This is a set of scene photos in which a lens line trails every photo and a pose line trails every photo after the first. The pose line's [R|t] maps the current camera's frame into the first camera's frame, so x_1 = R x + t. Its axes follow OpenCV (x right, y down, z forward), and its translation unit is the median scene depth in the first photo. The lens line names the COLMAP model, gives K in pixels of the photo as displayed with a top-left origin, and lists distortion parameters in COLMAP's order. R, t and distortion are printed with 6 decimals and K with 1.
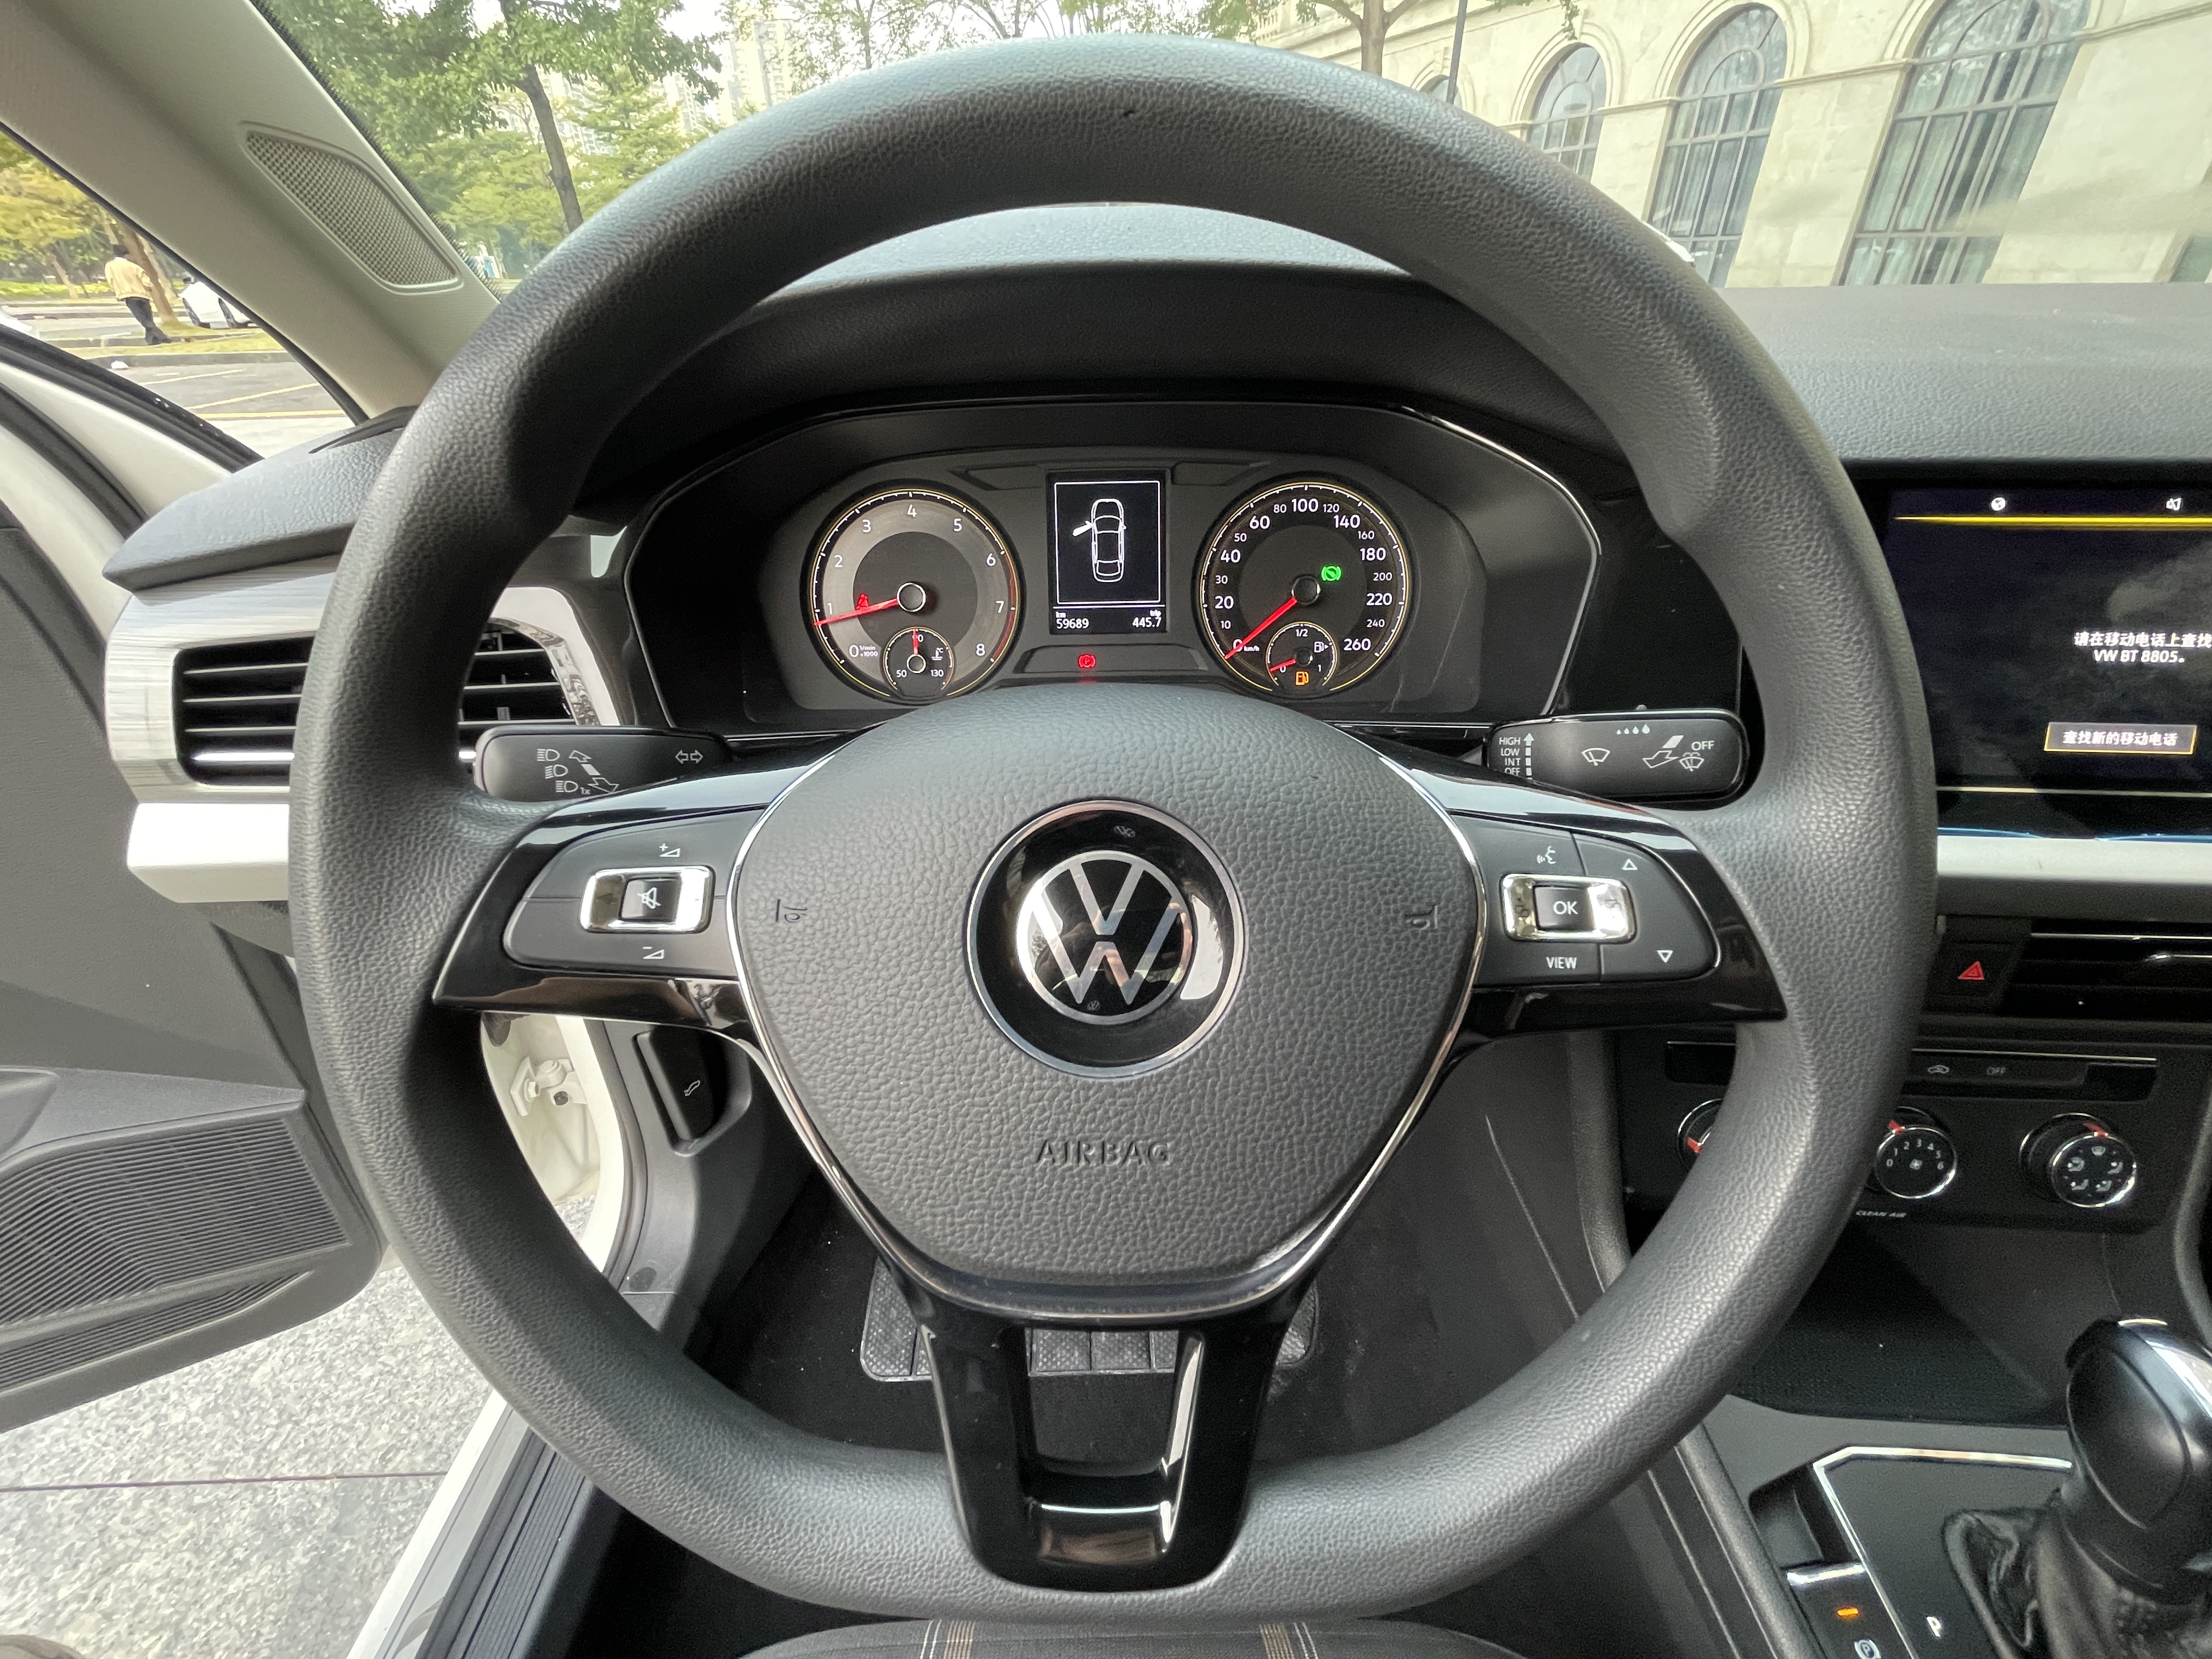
lens RADIAL K [[931.9, 0, 1105.9], [0, 931.9, 839.1], [0, 0, 1]] dist [-0.004686, -0.000564]
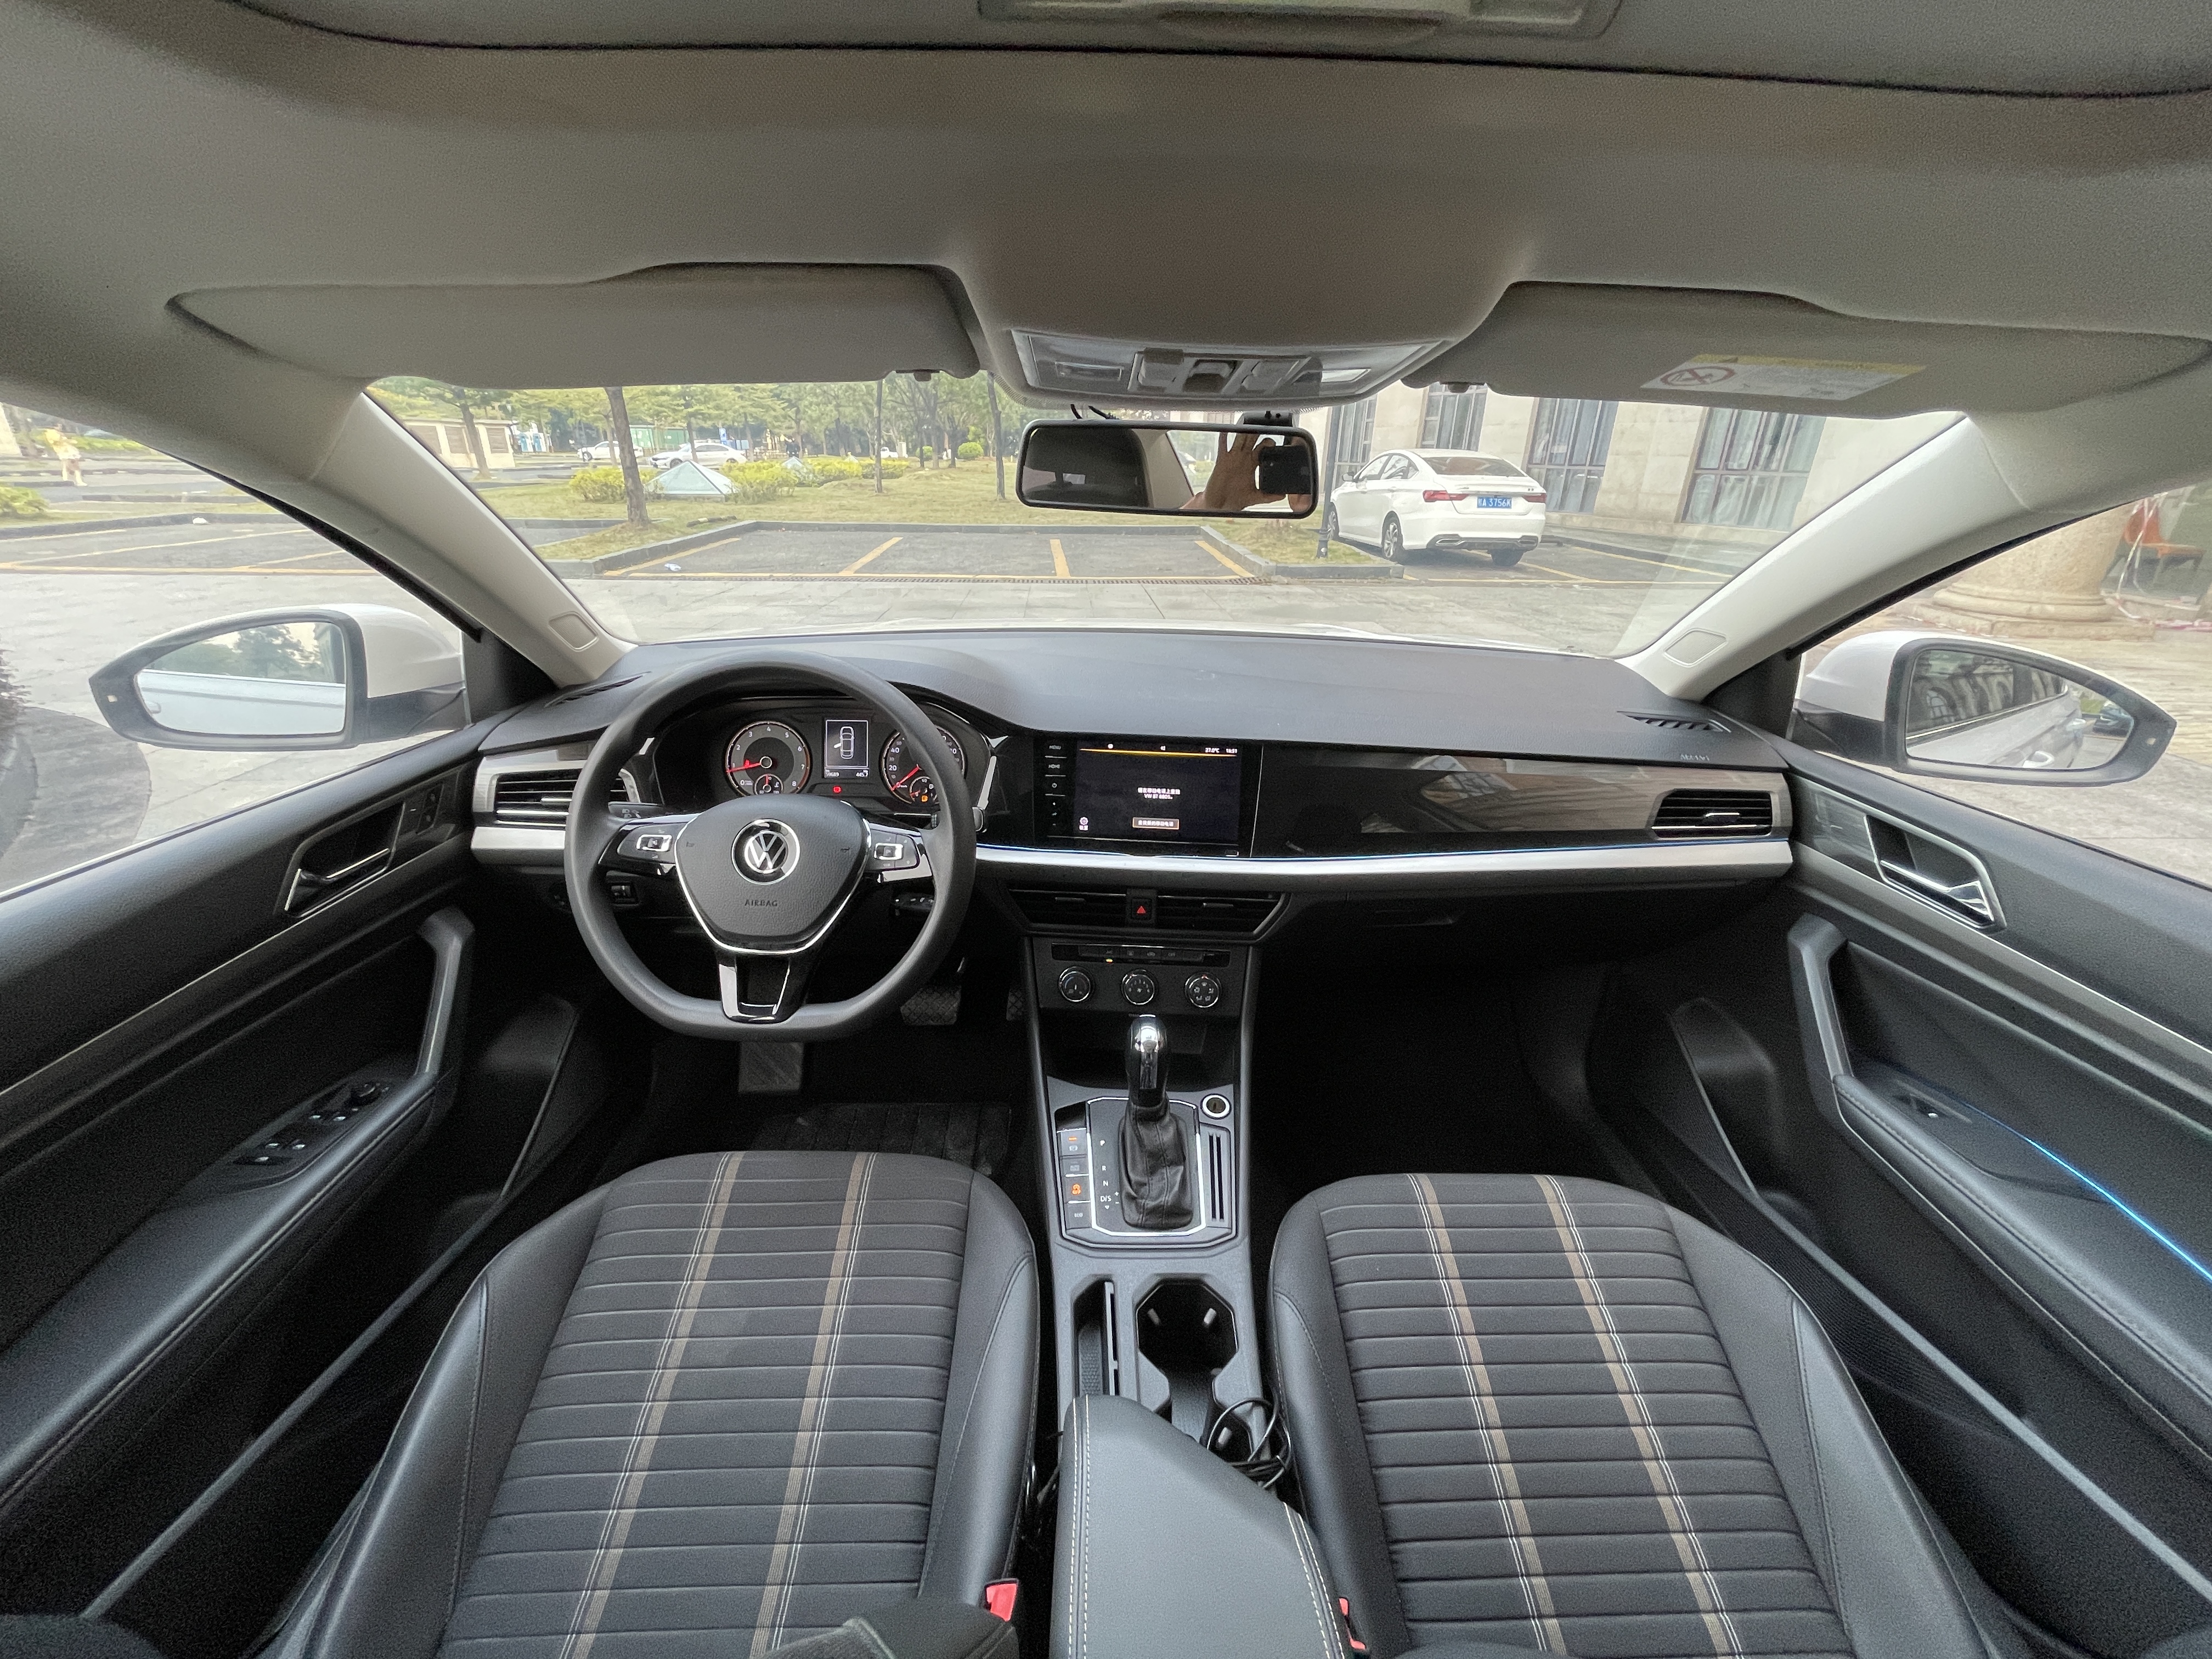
lens RADIAL K [[881.6, 0, 1103.6], [0, 881.6, 837.5], [0, 0, 1]] dist [-0.003443, 0.000287]
pose [[0.999192, 0.027063, 0.029704, 0.840014], [-0.022377, 0.988718, -0.148105, 0.359017], [-0.033378, 0.147321, 0.988525, -1.782769]]
